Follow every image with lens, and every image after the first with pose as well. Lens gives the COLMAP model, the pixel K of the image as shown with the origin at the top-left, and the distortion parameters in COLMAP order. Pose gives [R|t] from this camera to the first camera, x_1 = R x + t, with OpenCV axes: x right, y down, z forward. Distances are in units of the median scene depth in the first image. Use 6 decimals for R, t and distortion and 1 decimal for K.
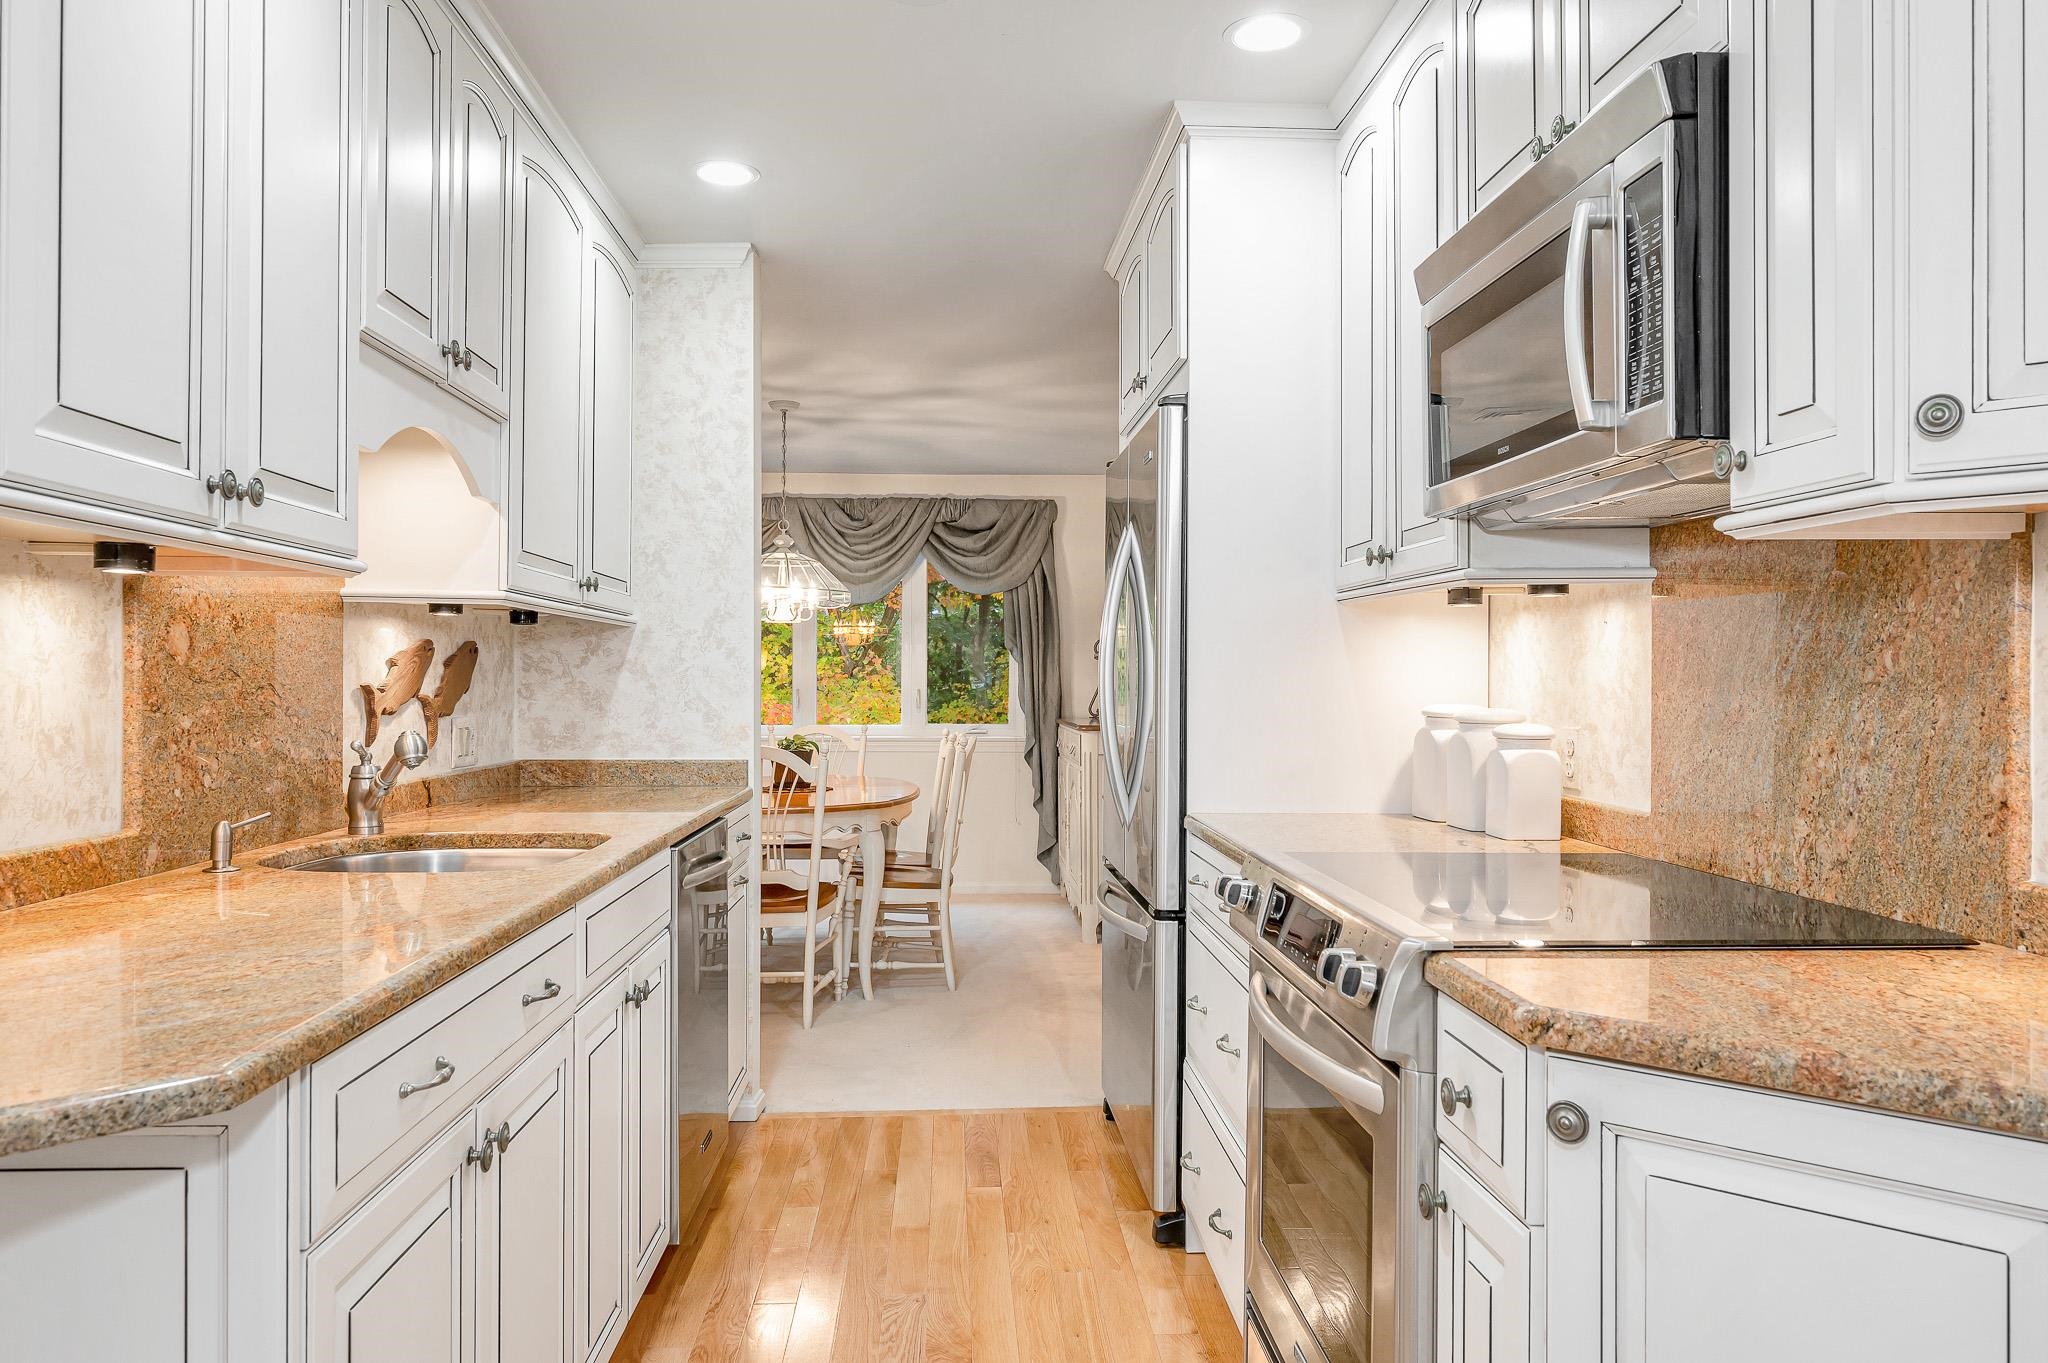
lens RADIAL K [[1411.7, 0, 1028.4], [0, 1411.7, 675.4], [0, 0, 1]] dist [0.002145, 0.000226]
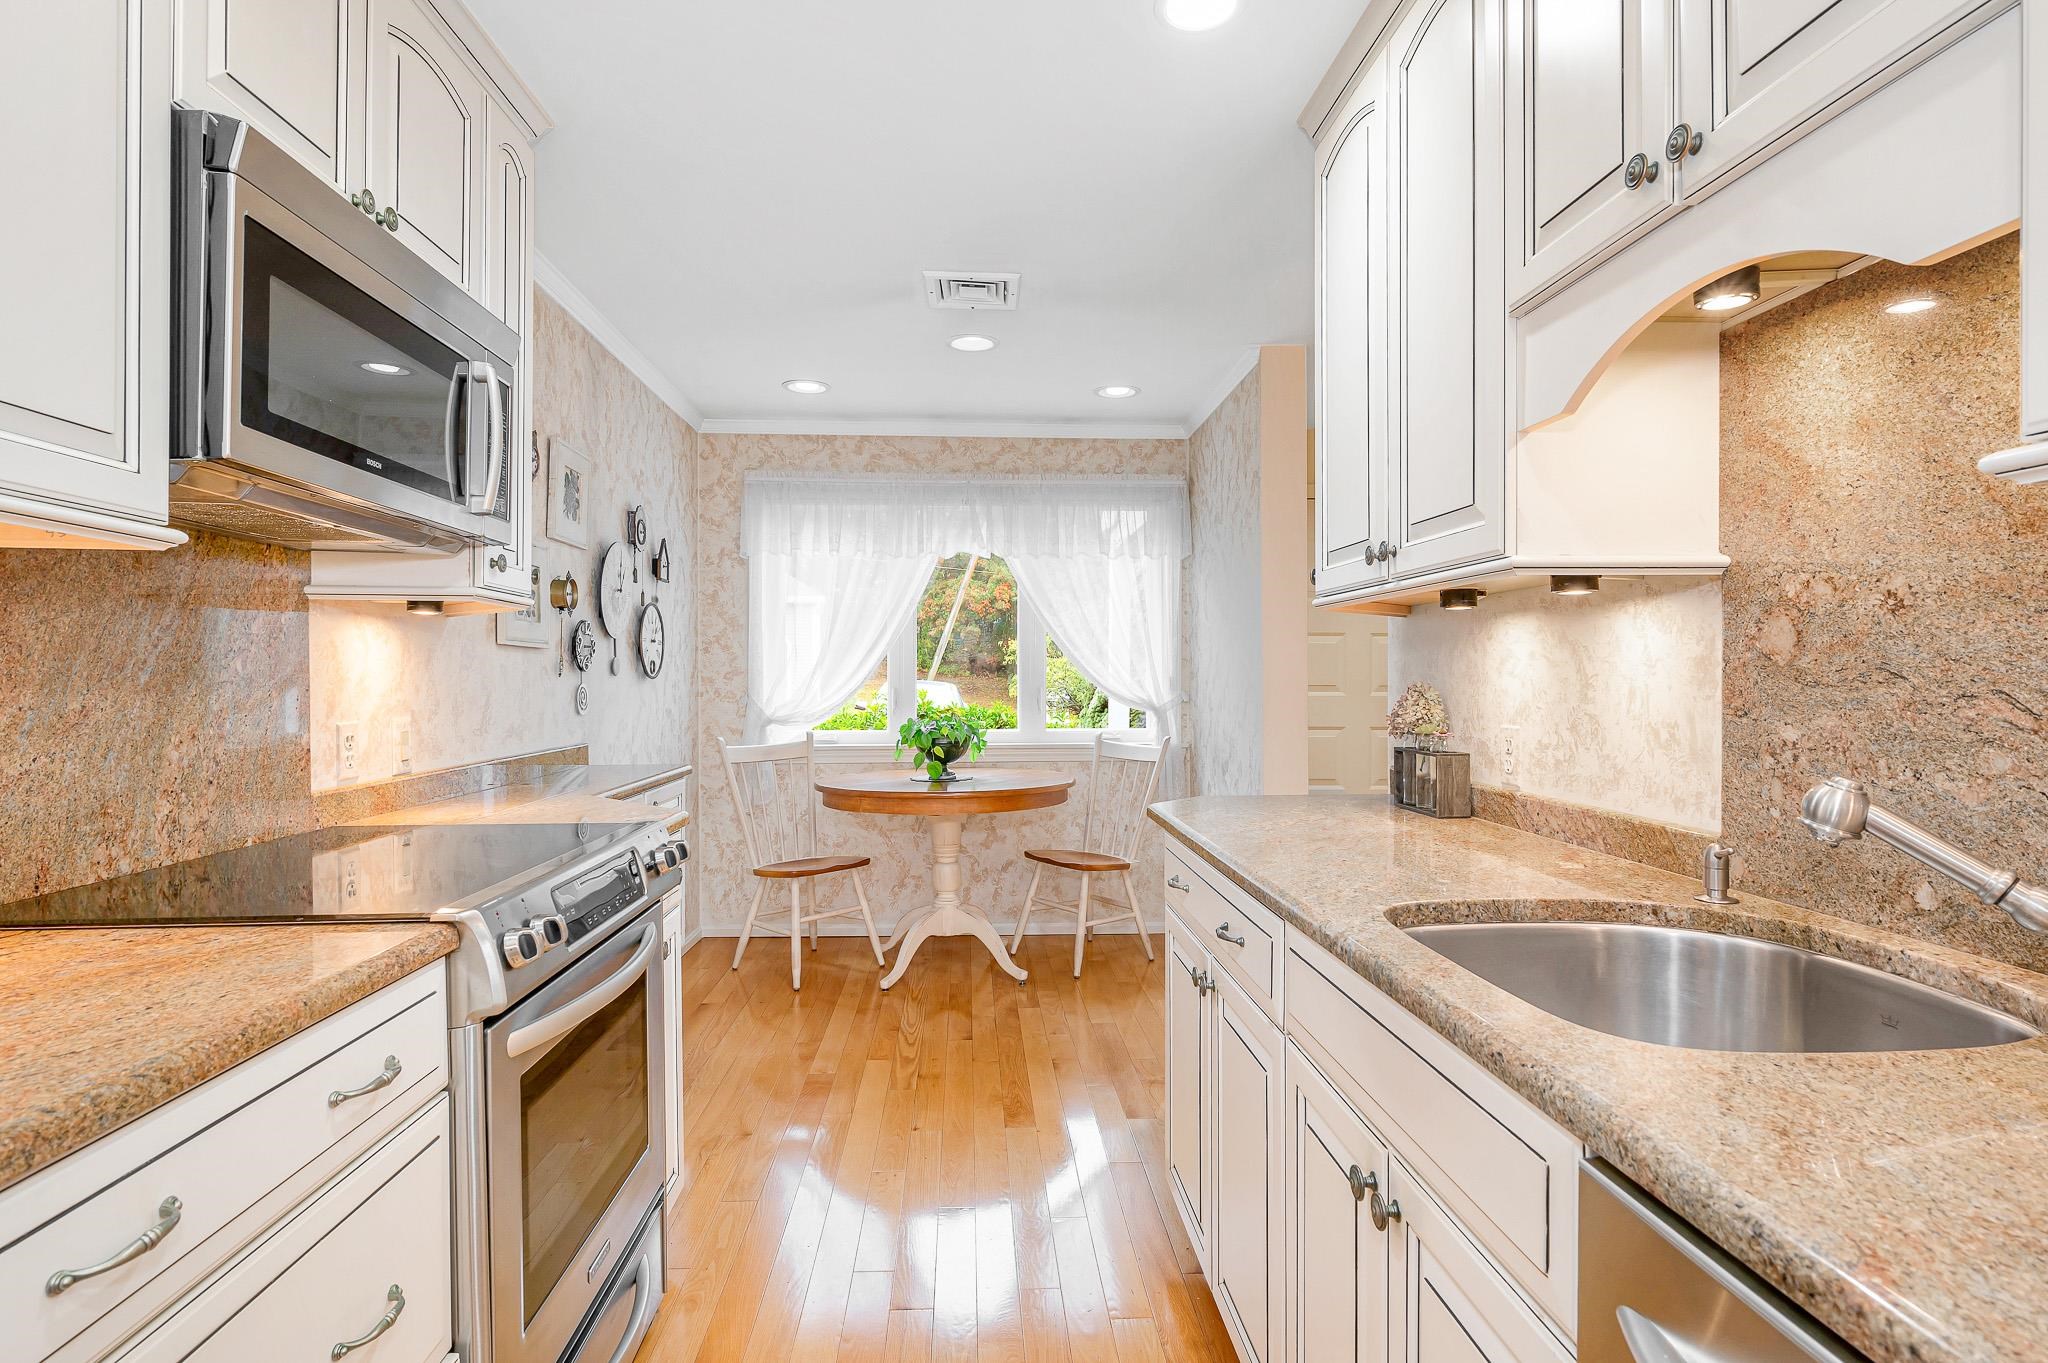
lens RADIAL K [[1010.4, 0, 1025.9], [0, 1010.4, 684.4], [0, 0, 1]] dist [0.002890, -0.000405]
pose [[-0.999886, -0.001713, -0.015031, -0.145721], [-0.001762, 0.999993, 0.003224, 0.003089], [0.015025, 0.003250, -0.999882, 1.829716]]
